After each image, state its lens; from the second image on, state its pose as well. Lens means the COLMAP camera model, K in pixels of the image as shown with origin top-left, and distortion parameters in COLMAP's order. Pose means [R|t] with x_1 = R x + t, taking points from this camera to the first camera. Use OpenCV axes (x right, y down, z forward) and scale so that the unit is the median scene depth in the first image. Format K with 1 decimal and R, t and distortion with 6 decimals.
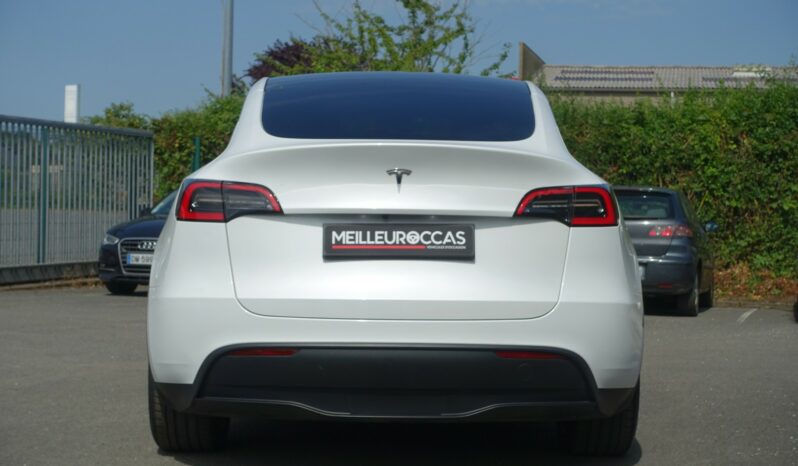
lens RADIAL K [[1613.4, 0, 399.0], [0, 1613.4, 233.0], [0, 0, 1]] dist [-0.008372, -0.133957]
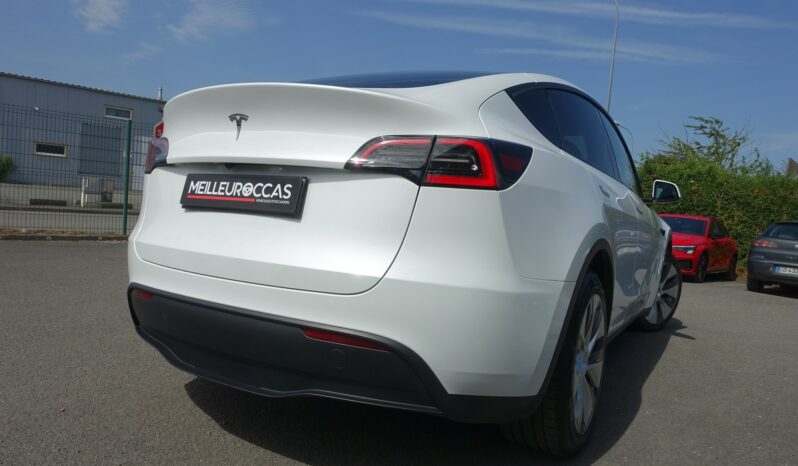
lens RADIAL K [[555.4, 0, 399.0], [0, 555.4, 233.0], [0, 0, 1]] dist [-0.000417, -0.001410]
pose [[0.842423, 0.068763, -0.534411, 0.249991], [-0.071652, 0.997311, 0.015376, 0.016416], [0.534032, 0.025339, 0.845085, 0.781159]]
